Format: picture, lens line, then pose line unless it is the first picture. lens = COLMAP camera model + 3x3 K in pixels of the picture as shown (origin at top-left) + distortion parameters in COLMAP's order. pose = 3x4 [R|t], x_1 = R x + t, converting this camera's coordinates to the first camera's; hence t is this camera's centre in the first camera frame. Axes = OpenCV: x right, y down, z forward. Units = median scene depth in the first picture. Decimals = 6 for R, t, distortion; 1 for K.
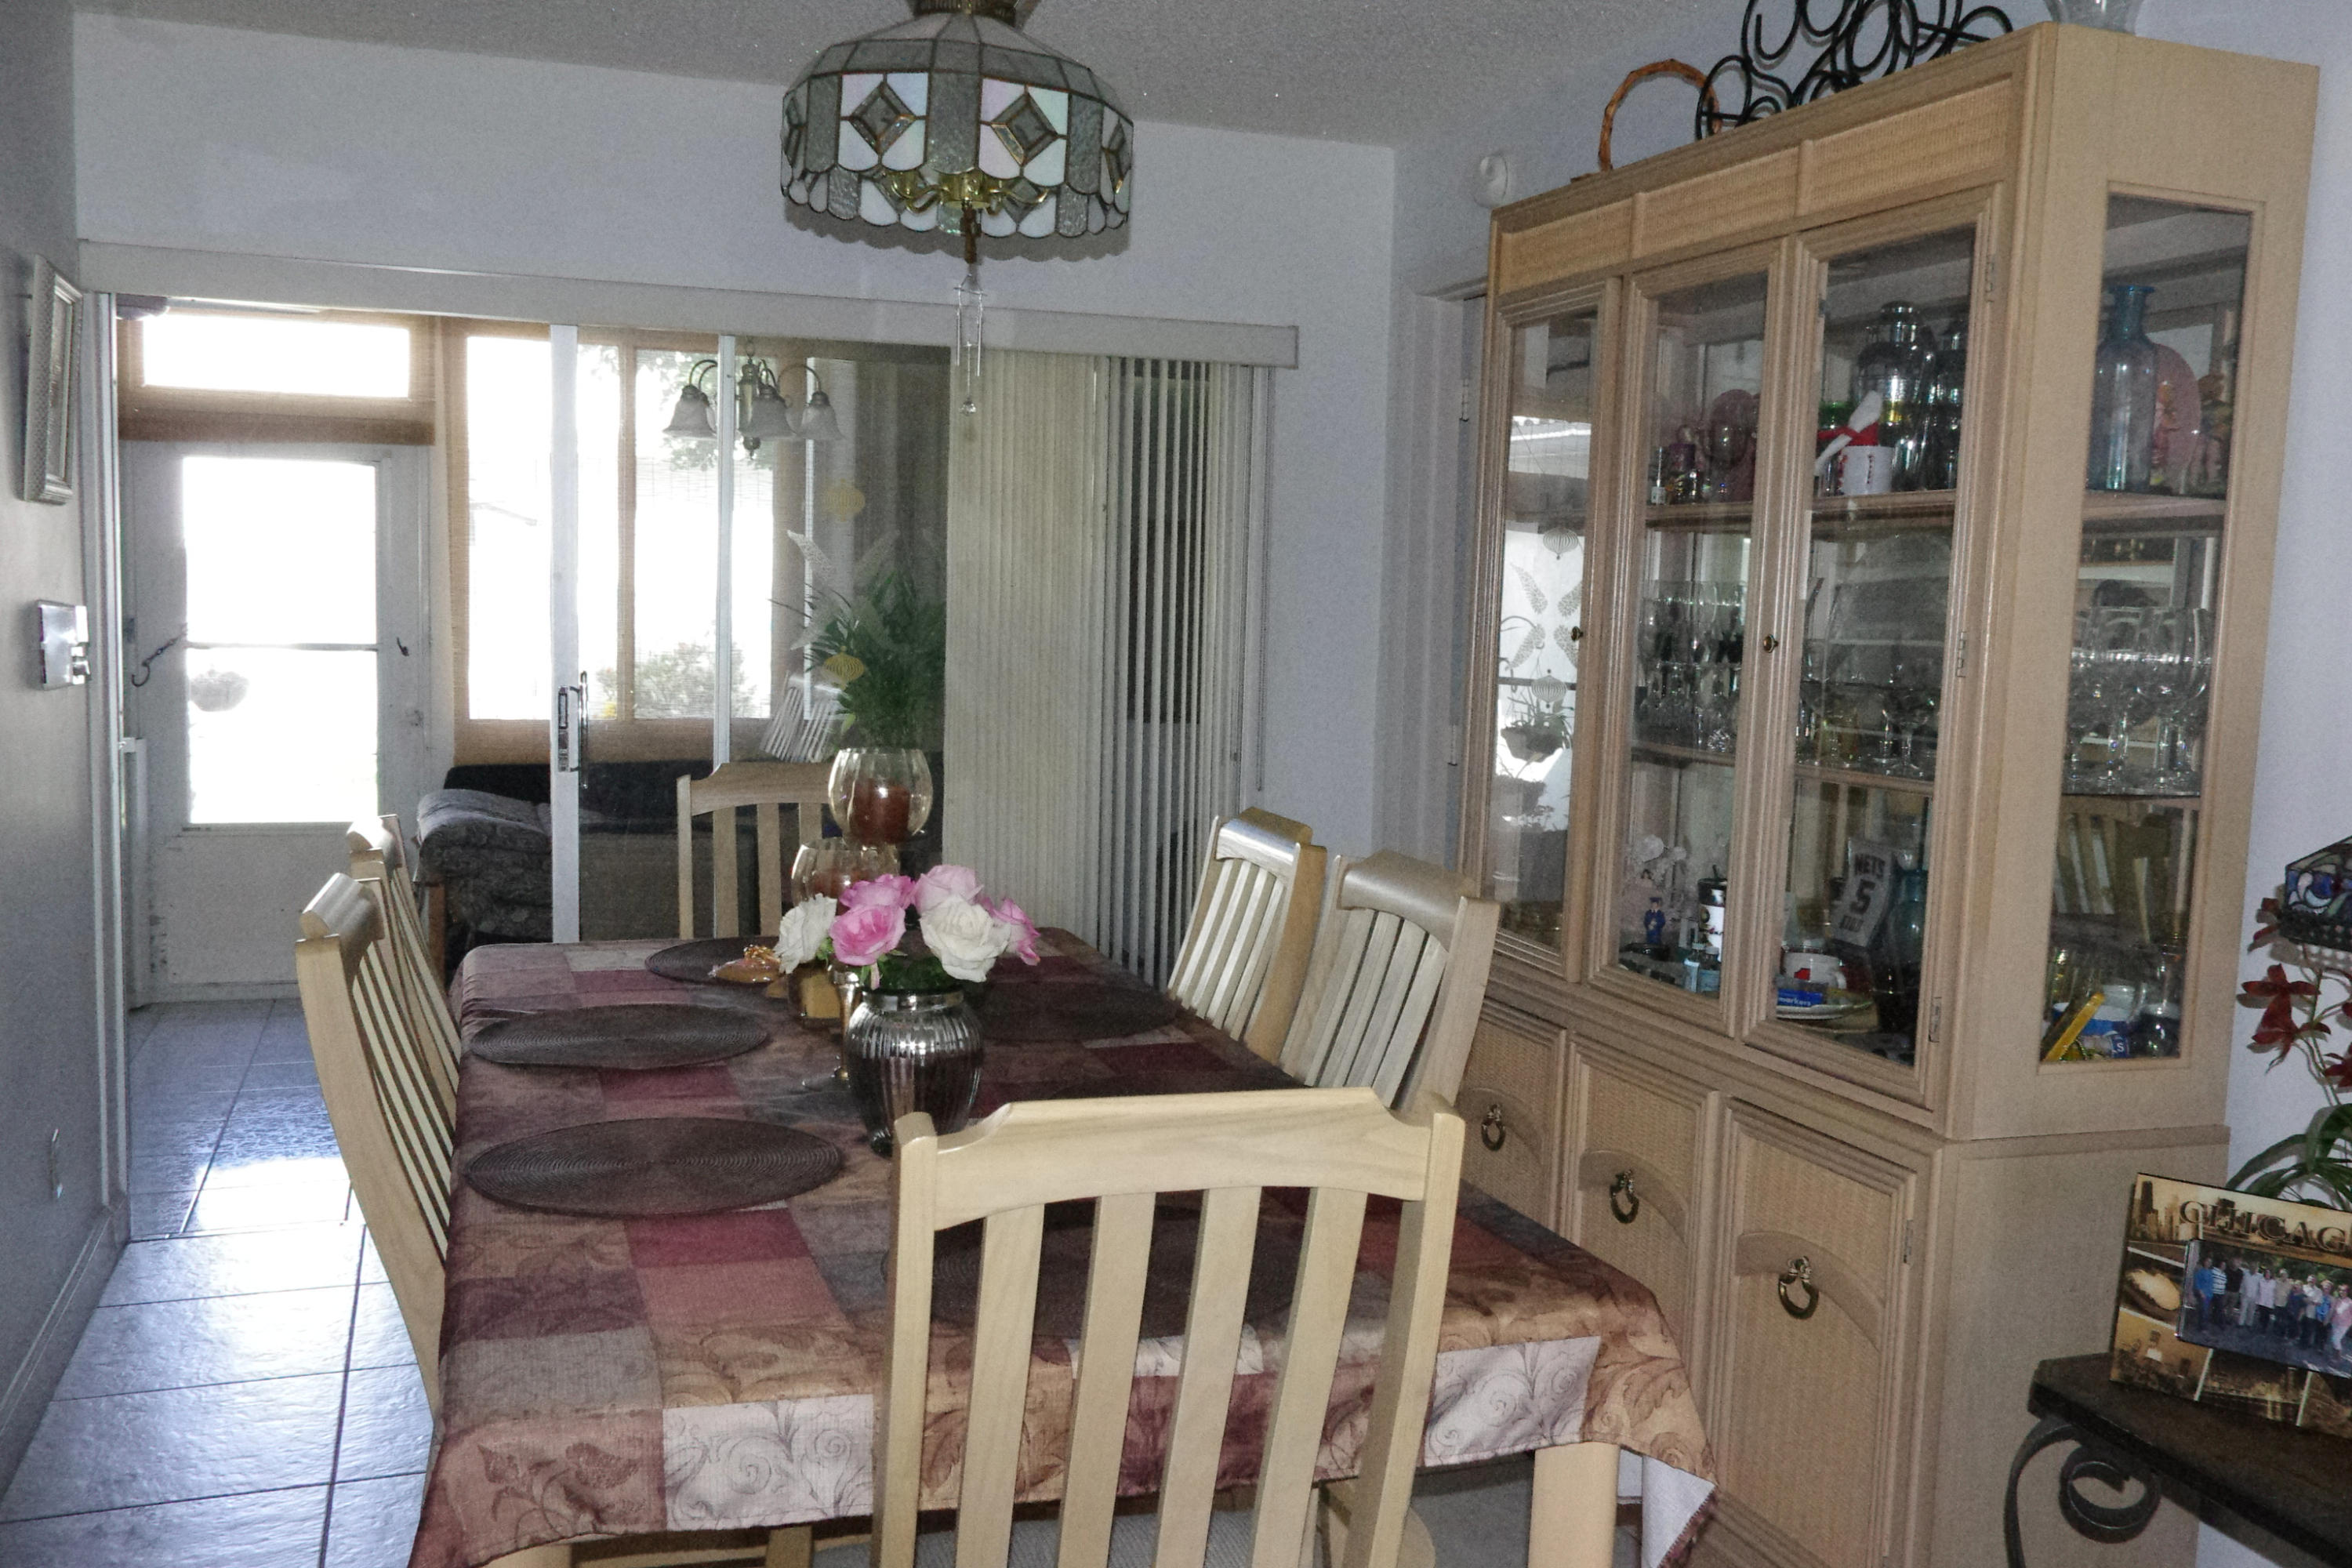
lens RADIAL K [[1942.6, 0, 1176.0], [0, 1942.6, 784.0], [0, 0, 1]] dist [-0.005253, -0.004513]
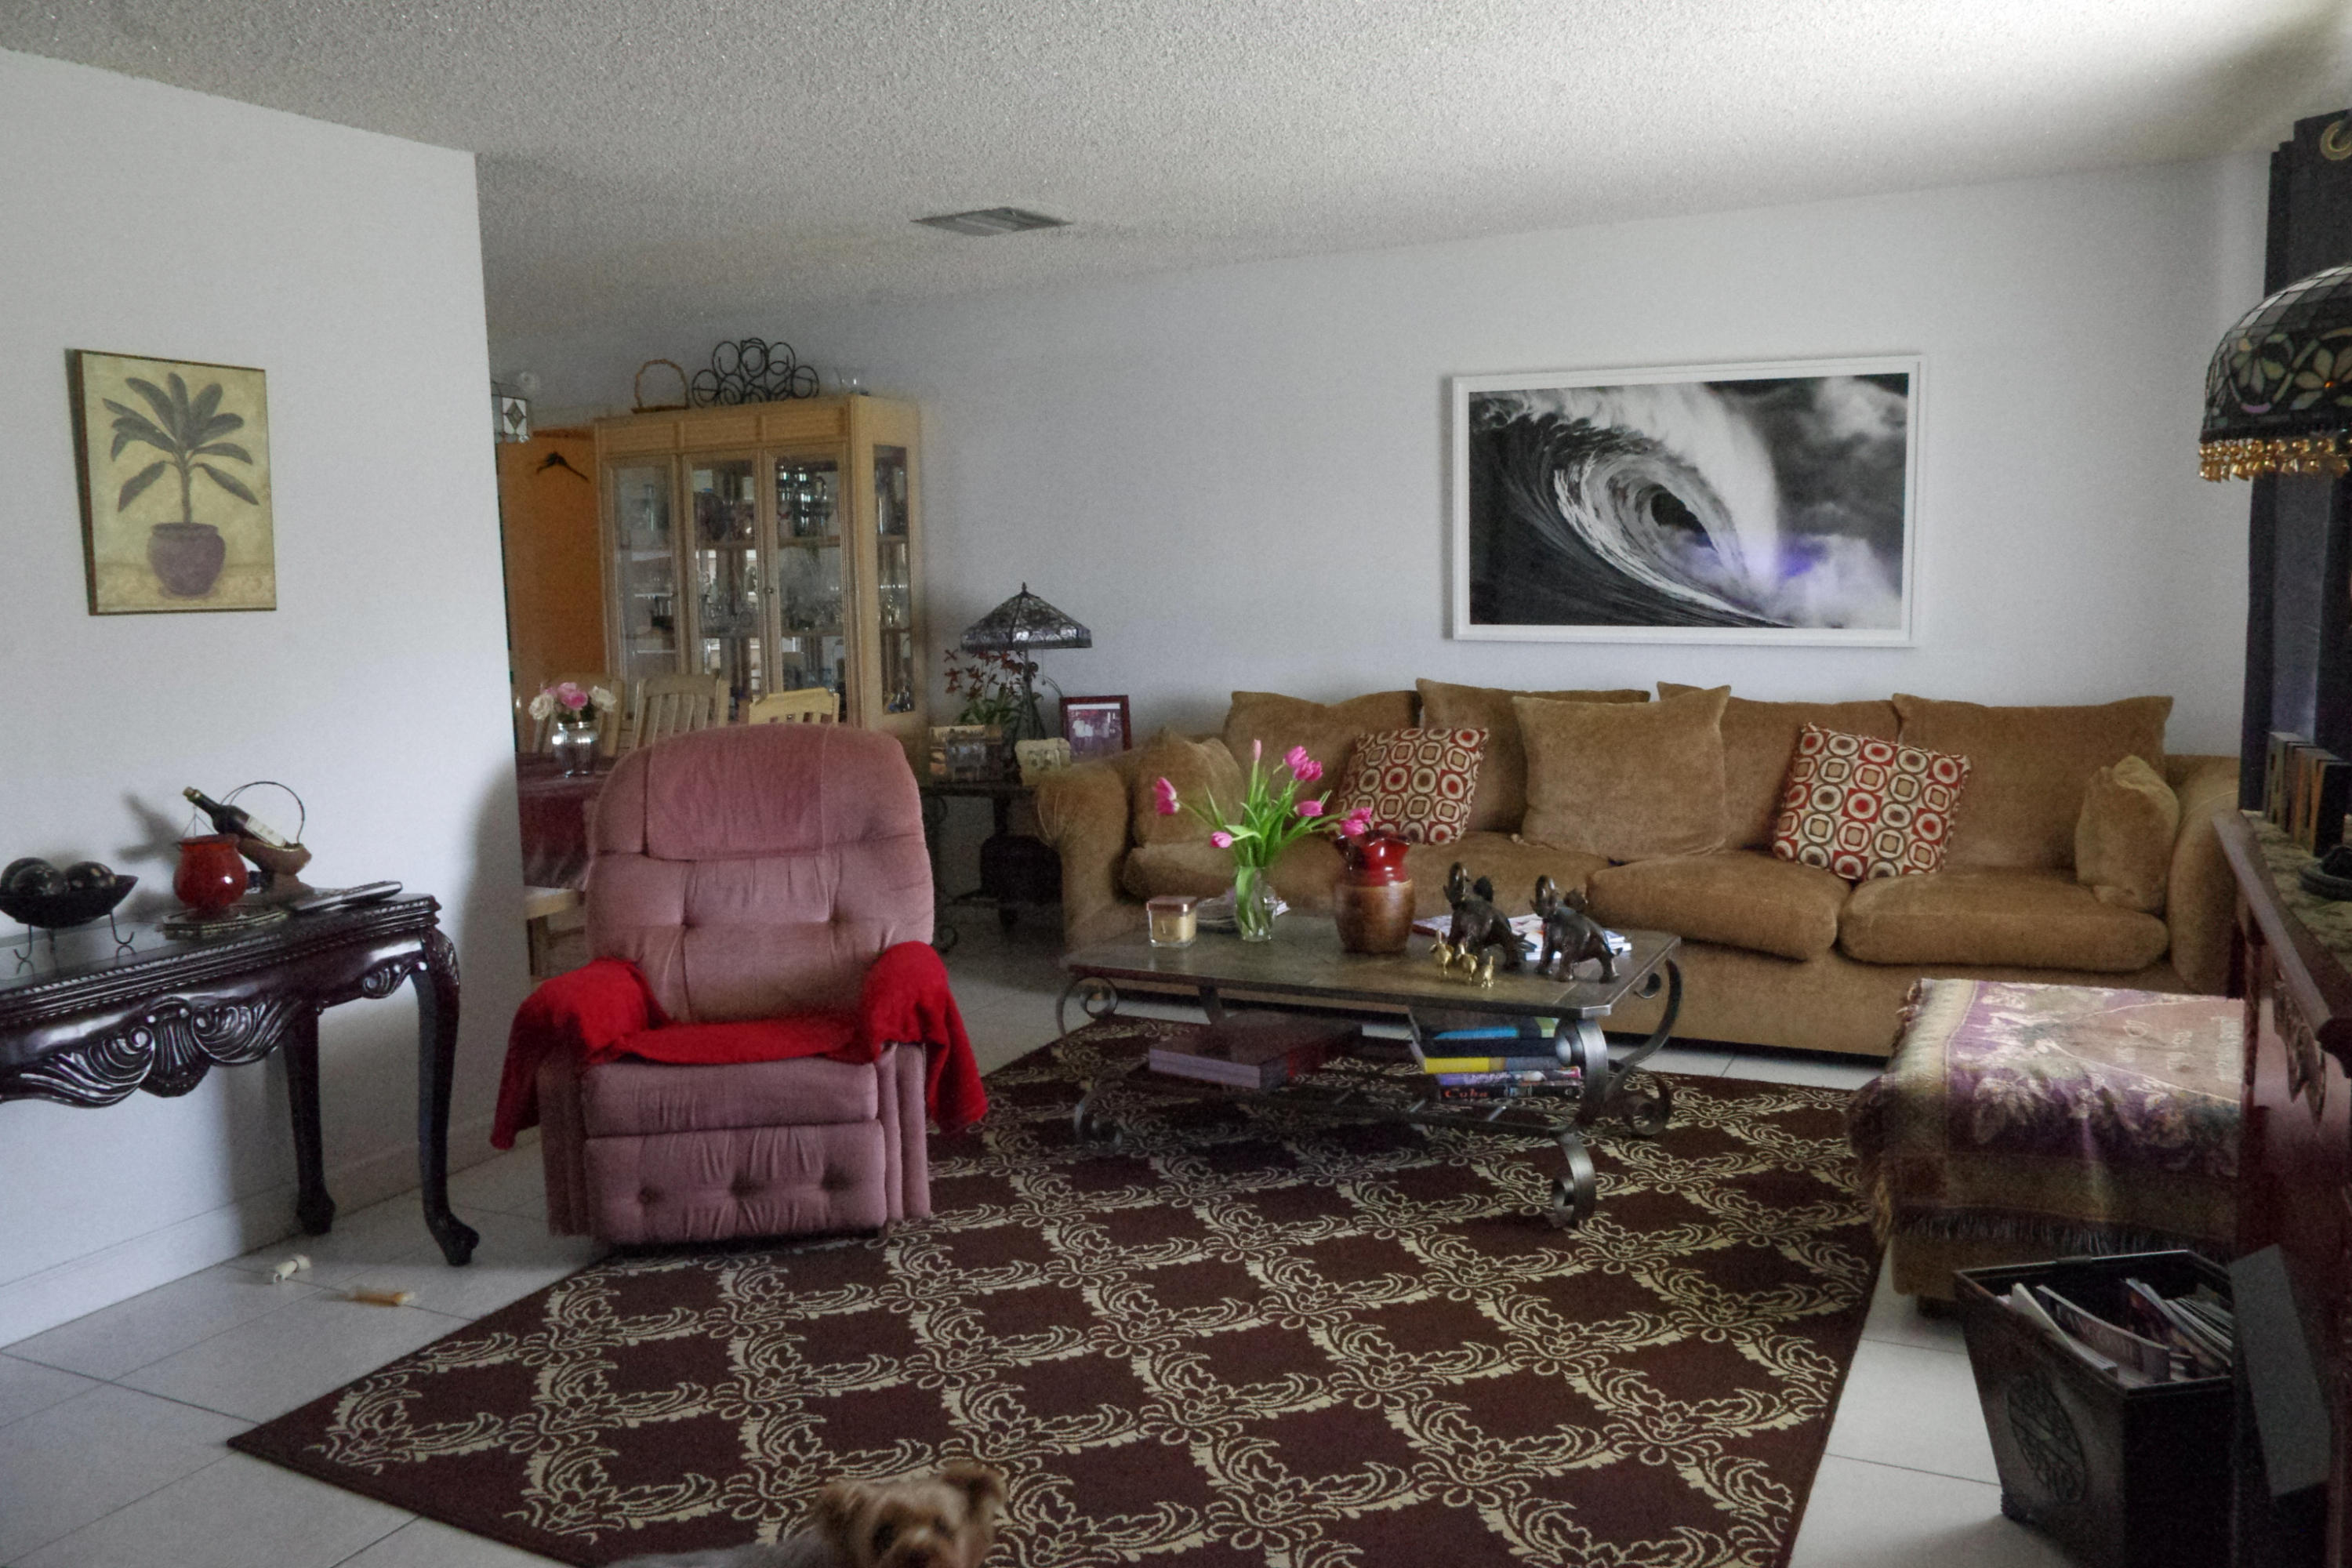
lens RADIAL K [[1942.6, 0, 1176.0], [0, 1942.6, 784.0], [0, 0, 1]] dist [-0.005253, -0.004513]
pose [[0.706006, -0.136071, 0.695011, -1.458905], [0.123583, 0.989982, 0.068283, 0.099301], [-0.697339, 0.037684, 0.715750, -1.627437]]
